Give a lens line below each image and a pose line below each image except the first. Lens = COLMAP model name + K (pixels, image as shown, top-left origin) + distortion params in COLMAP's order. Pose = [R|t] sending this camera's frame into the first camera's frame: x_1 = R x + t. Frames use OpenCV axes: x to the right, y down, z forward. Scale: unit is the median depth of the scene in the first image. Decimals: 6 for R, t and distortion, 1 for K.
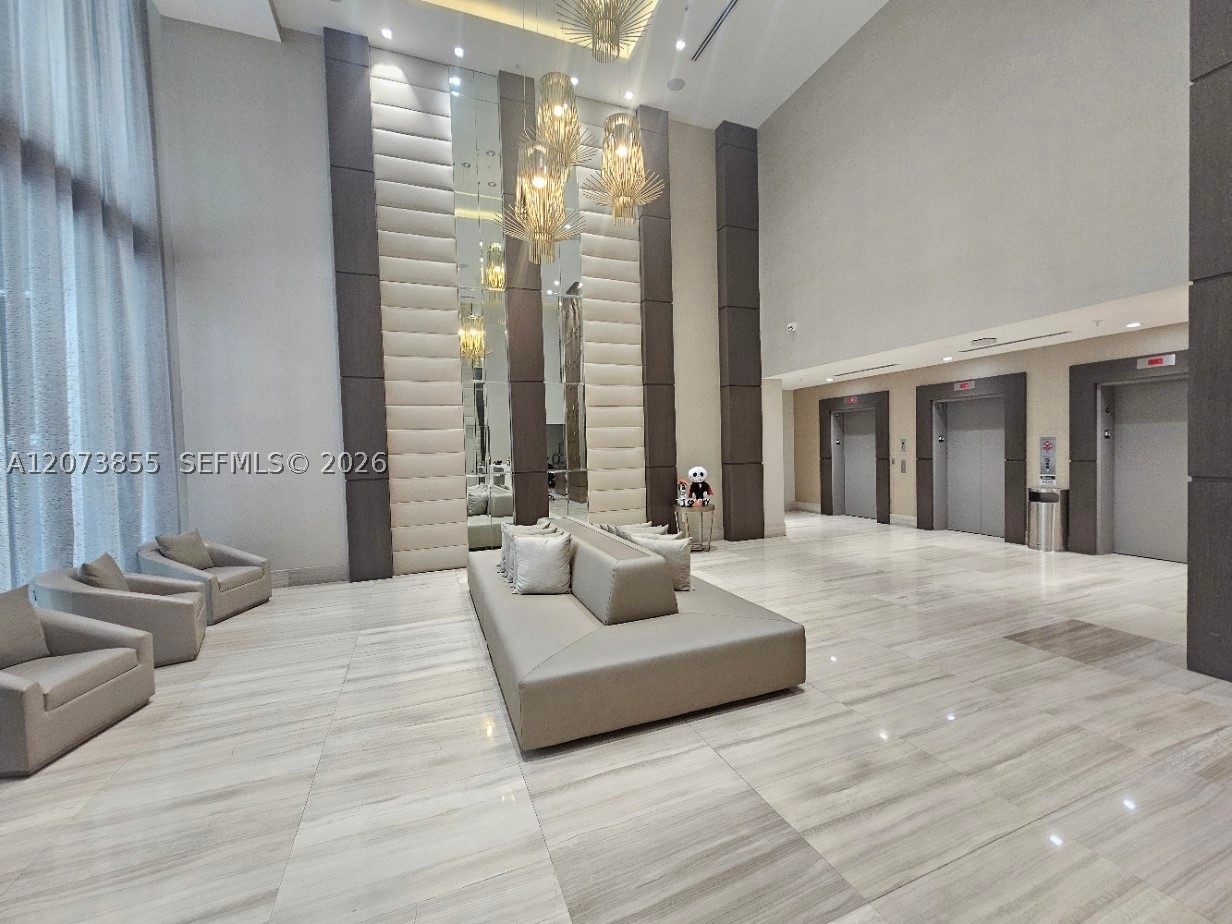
lens RADIAL K [[499.2, 0, 622.9], [0, 499.2, 465.7], [0, 0, 1]] dist [-0.001438, -0.000056]
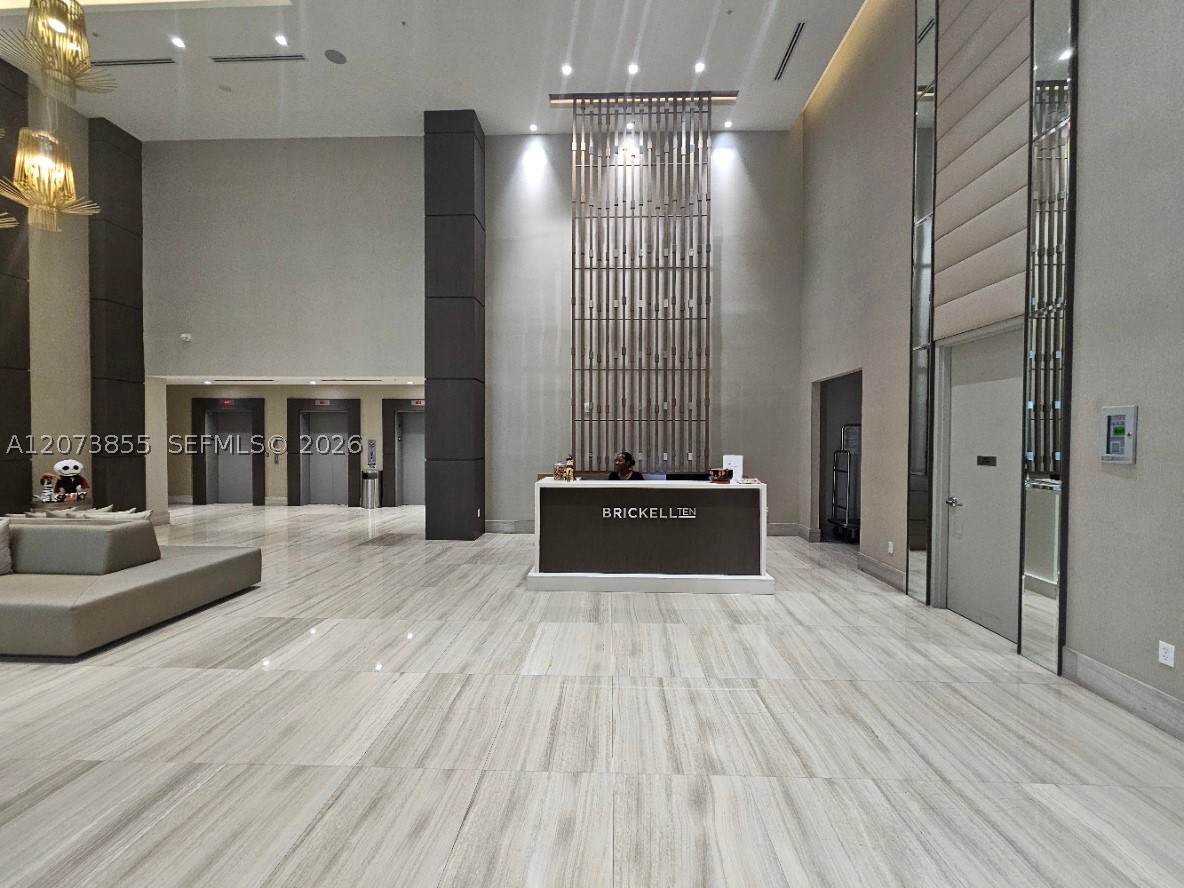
lens RADIAL K [[479.7, 0, 596.7], [0, 479.7, 448.5], [0, 0, 1]] dist [-0.001438, -0.000056]
pose [[0.401599, 0.010372, 0.915757, -0.289876], [0.016282, 0.999697, -0.018464, 0.013778], [-0.915671, 0.022325, 0.401309, -0.305110]]
